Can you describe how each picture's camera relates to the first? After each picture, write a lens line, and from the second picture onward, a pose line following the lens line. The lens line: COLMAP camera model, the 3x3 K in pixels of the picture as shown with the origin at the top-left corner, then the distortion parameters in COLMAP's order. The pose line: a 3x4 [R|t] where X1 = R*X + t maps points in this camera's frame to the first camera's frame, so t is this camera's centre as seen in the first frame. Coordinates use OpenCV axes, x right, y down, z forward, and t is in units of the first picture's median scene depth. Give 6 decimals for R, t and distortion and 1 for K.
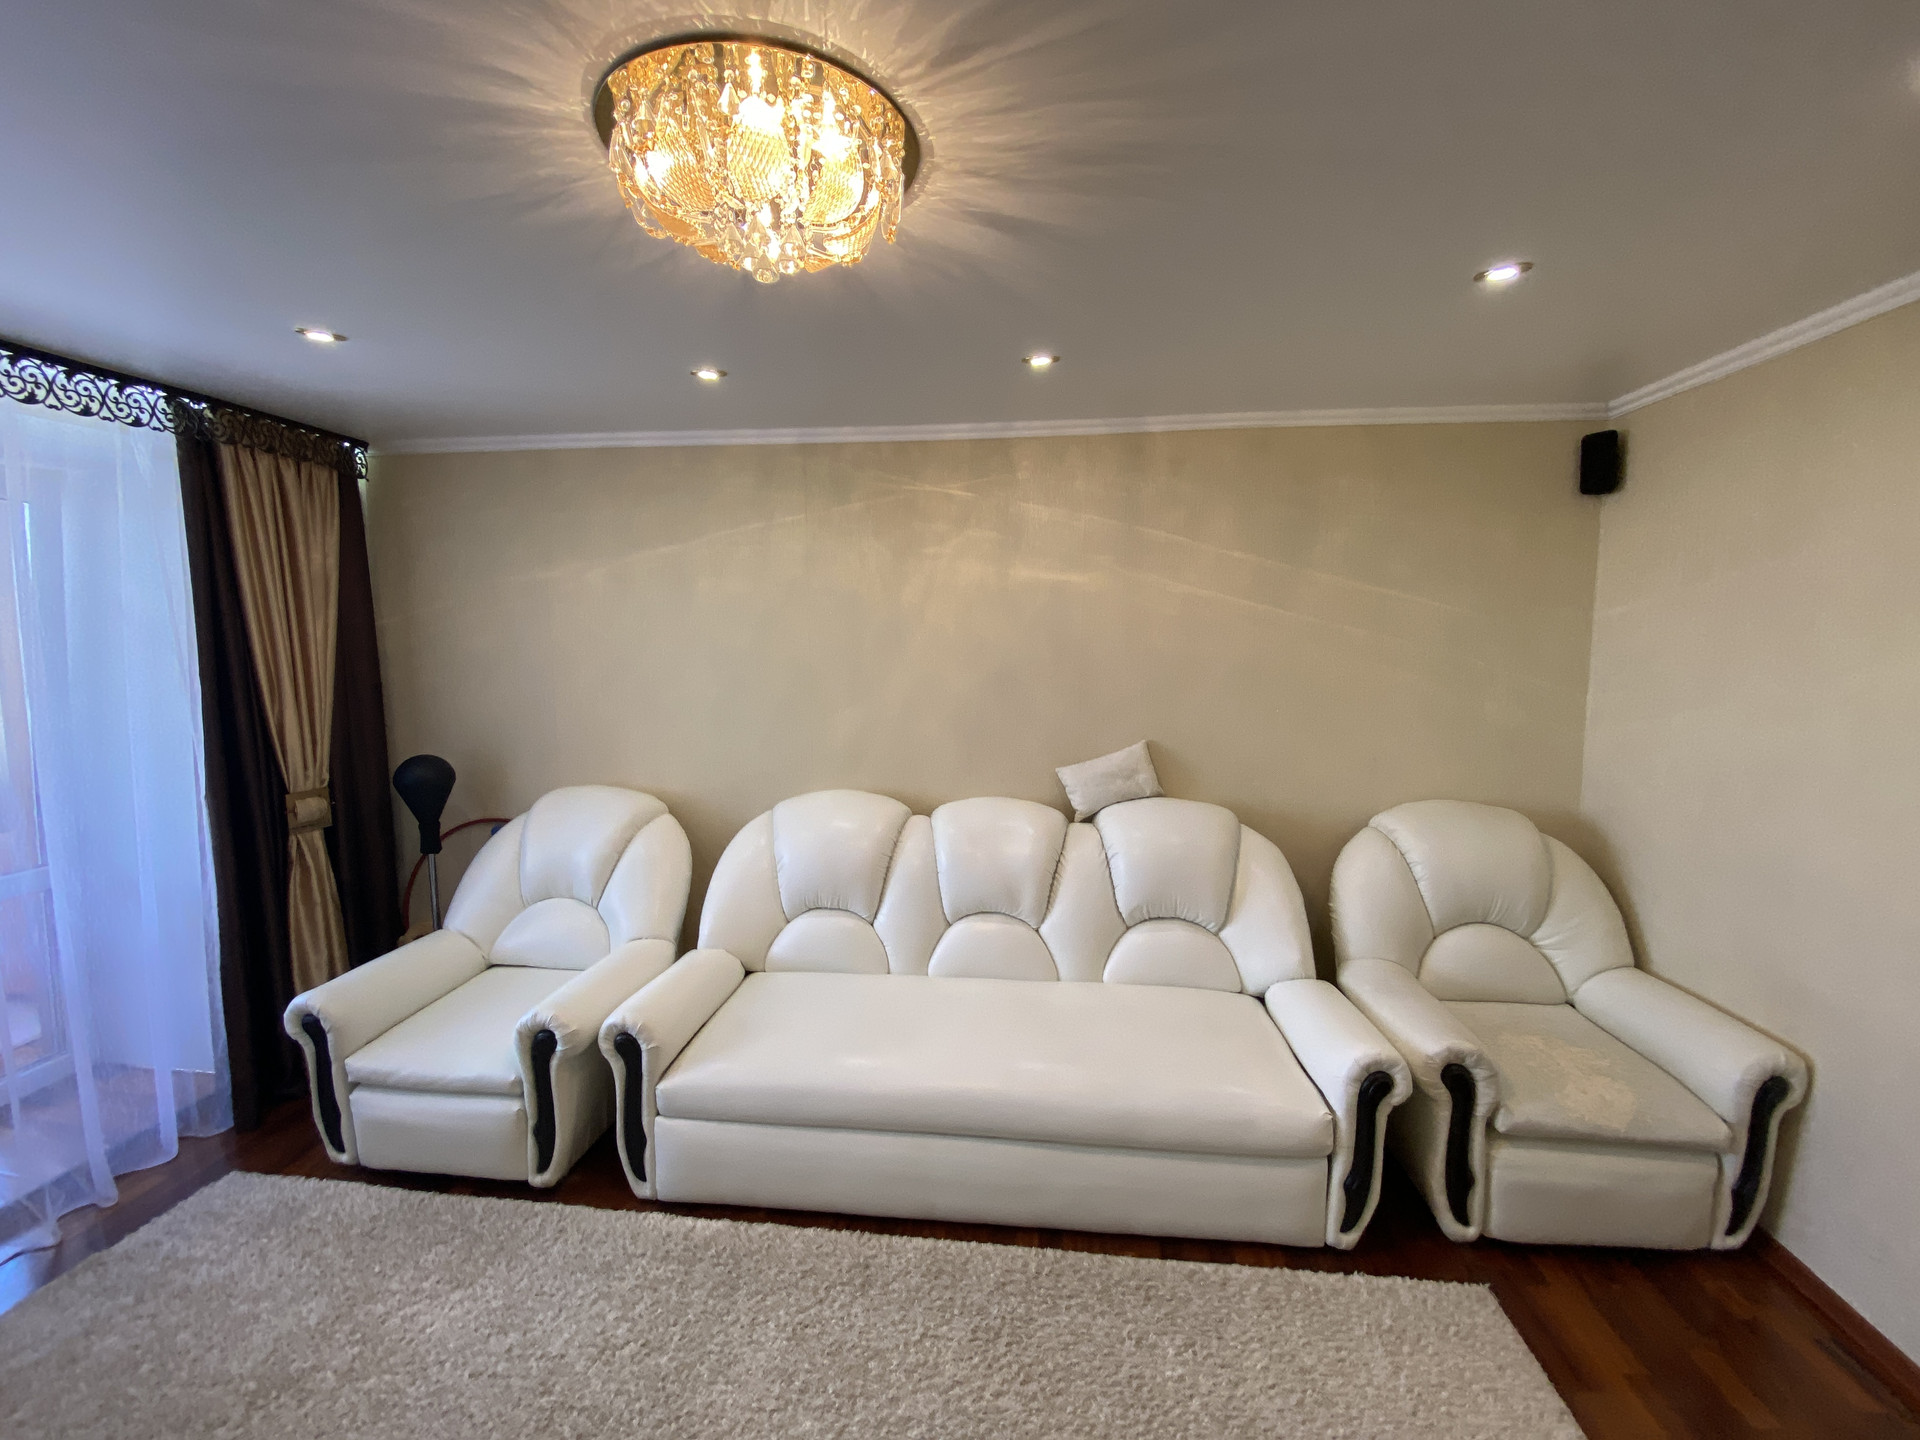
lens RADIAL K [[786.4, 0, 960.0], [0, 786.4, 720.0], [0, 0, 1]] dist [0.016051, -0.018251]
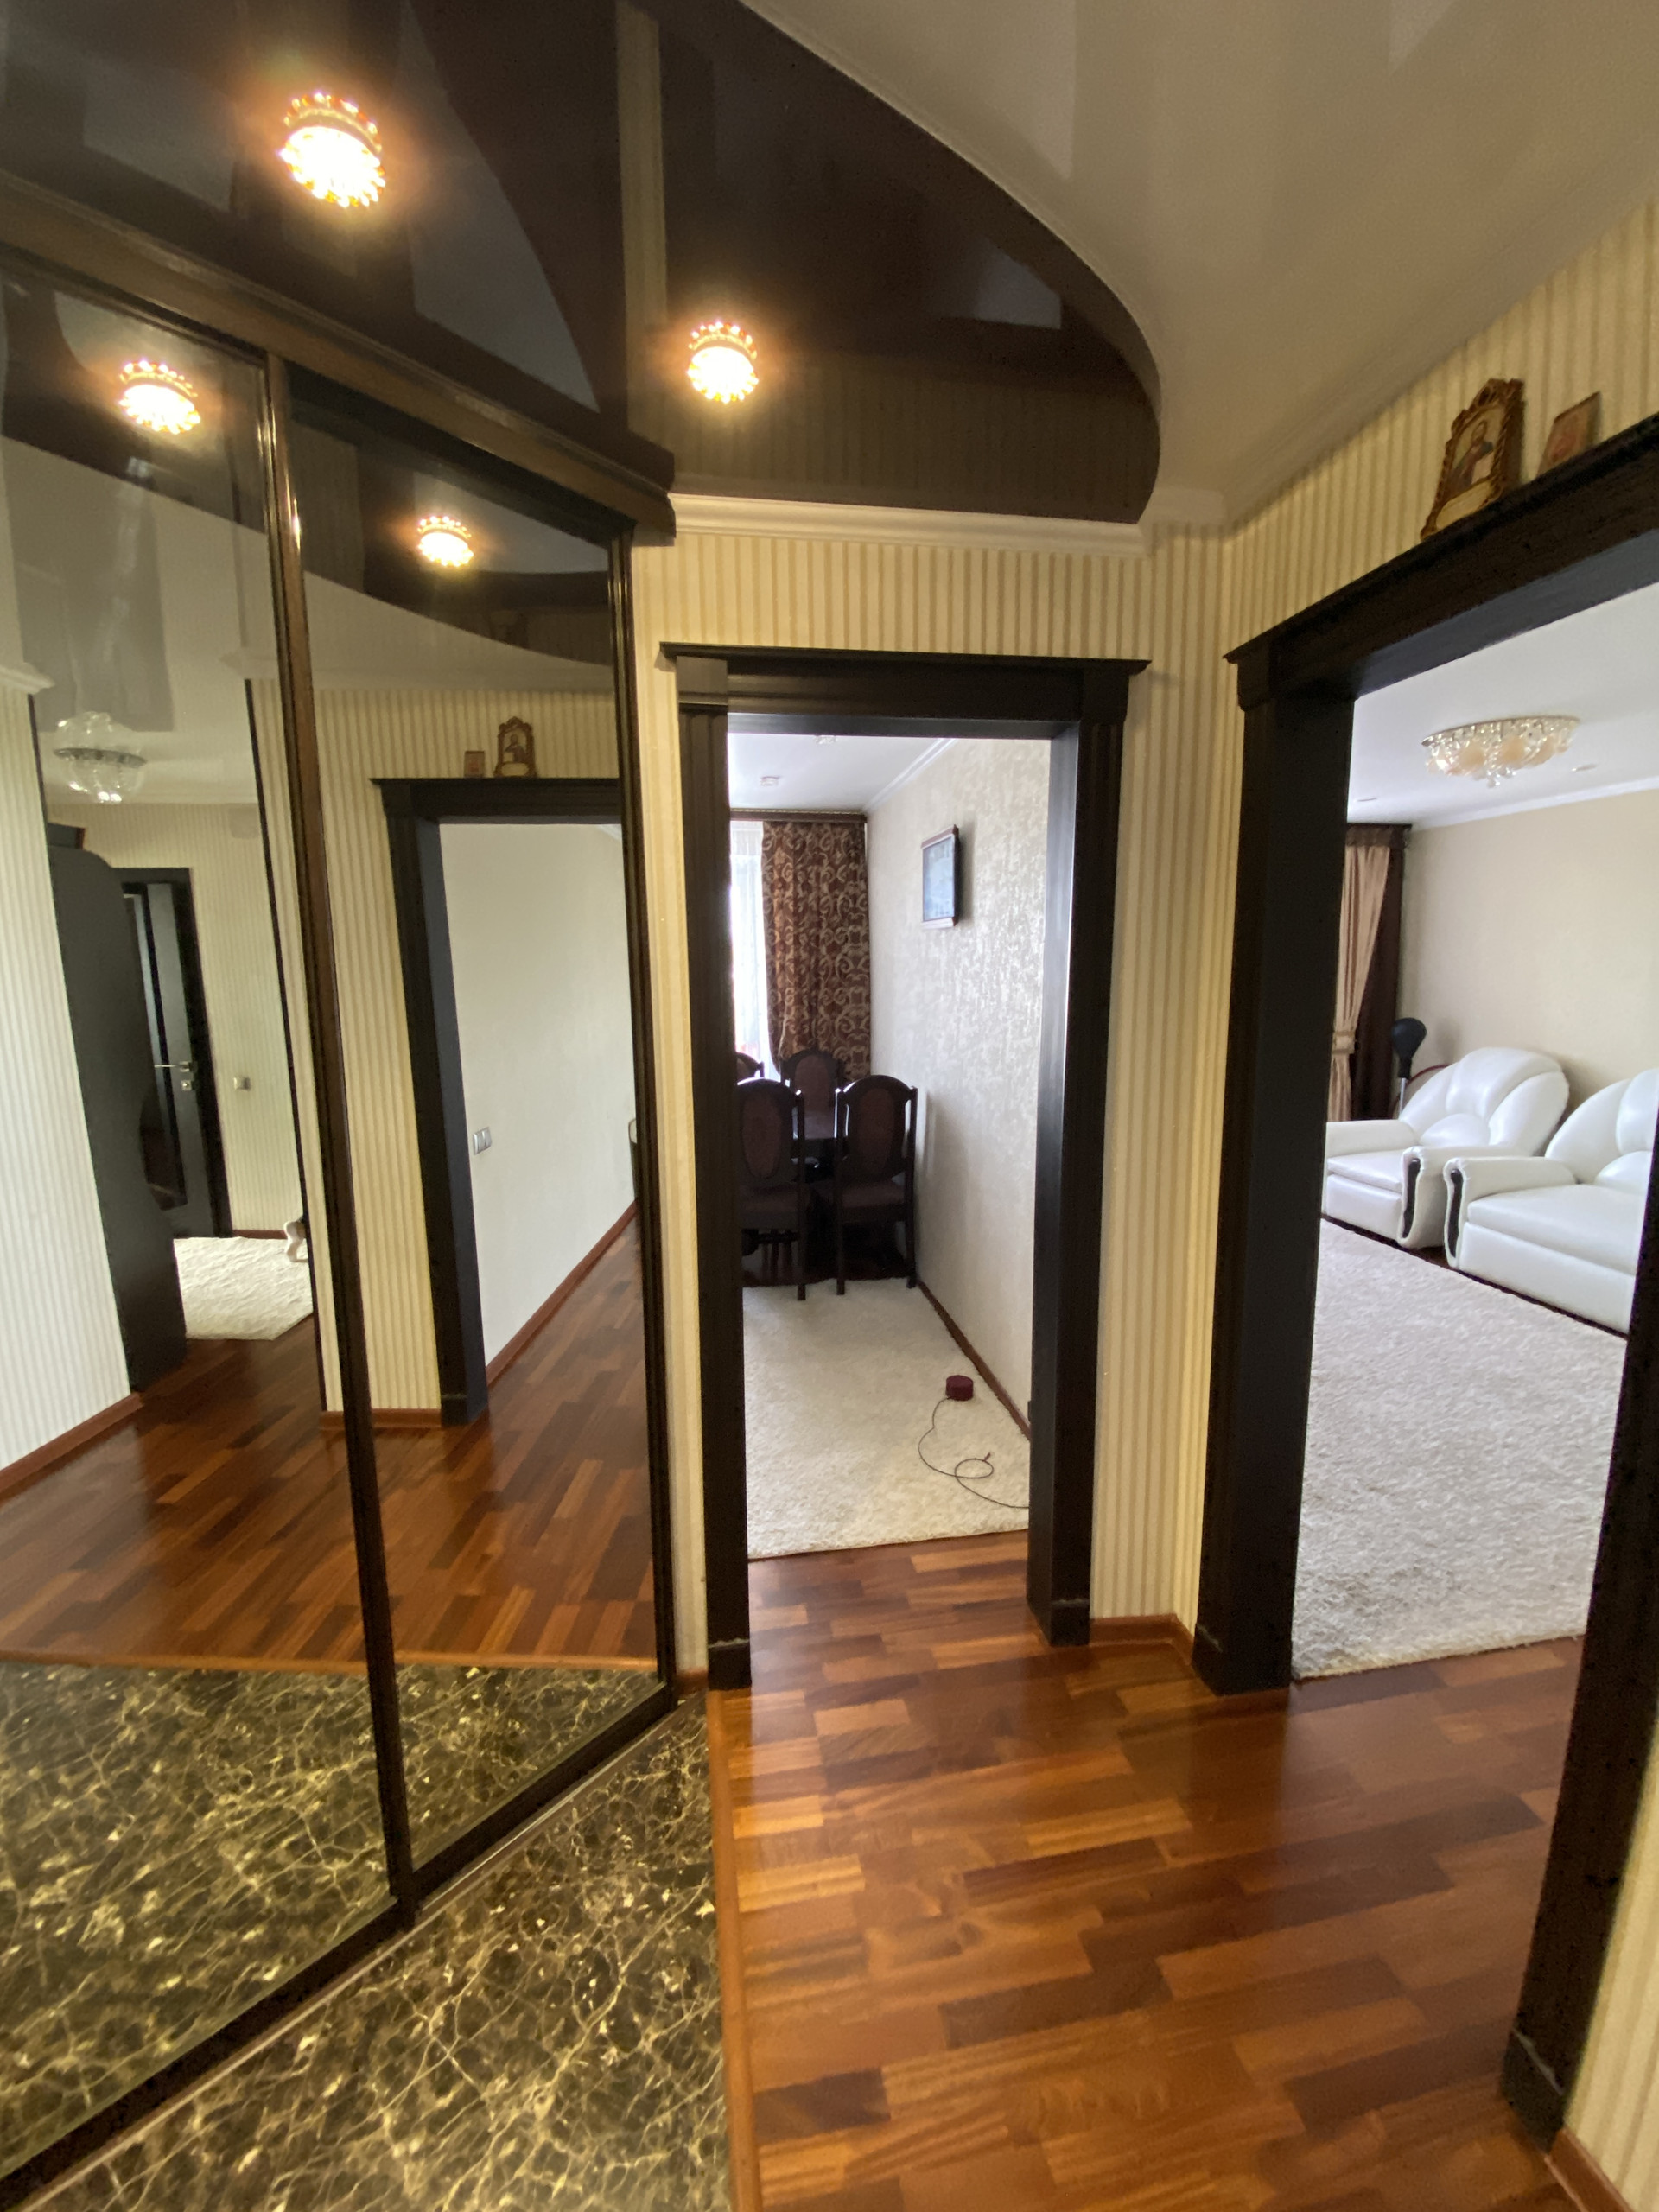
lens RADIAL K [[906.0, 0, 833.4], [0, 906.0, 1104.4], [0, 0, 1]] dist [0.016051, -0.018251]
pose [[0.274280, 0.142235, -0.951073, 1.084188], [-0.075025, 0.989152, 0.126293, 0.096627], [0.958719, 0.036714, 0.281976, -0.894184]]
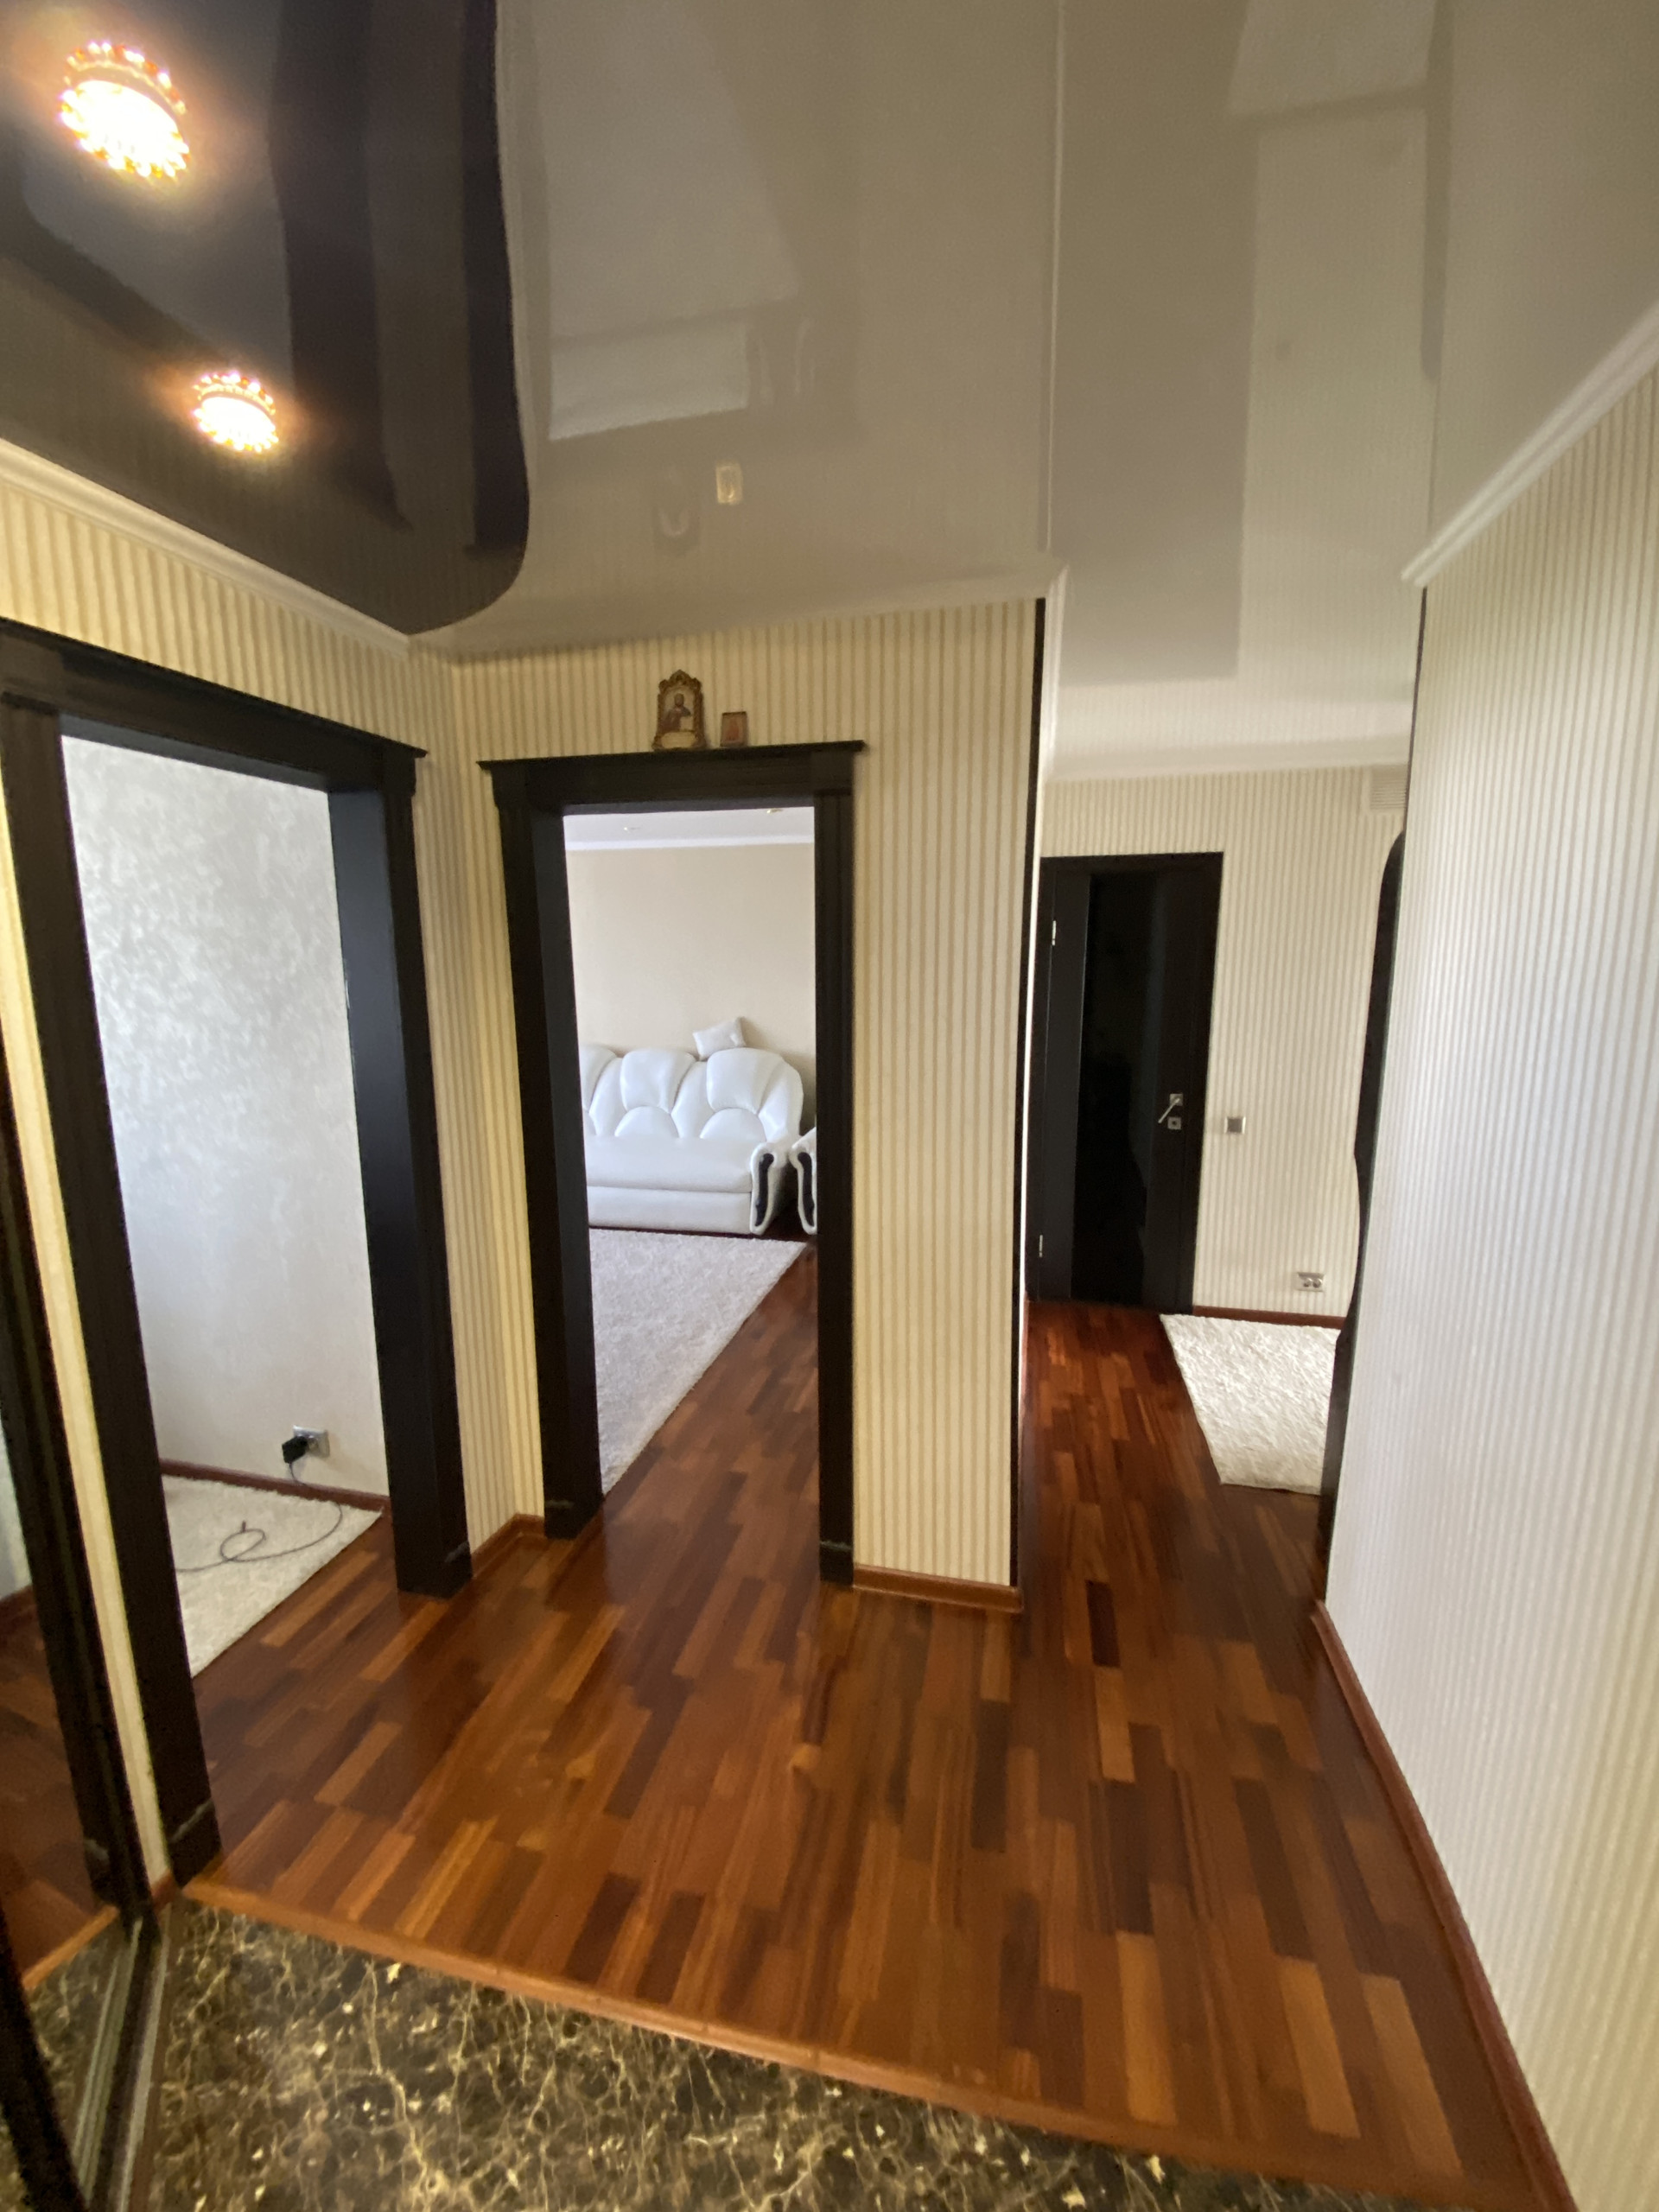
lens RADIAL K [[906.0, 0, 833.4], [0, 906.0, 1104.4], [0, 0, 1]] dist [0.016051, -0.018251]
pose [[0.994854, 0.014032, -0.100347, 0.863283], [-0.006720, 0.997321, 0.072840, 0.091987], [0.101100, -0.071791, 0.992283, -1.396446]]
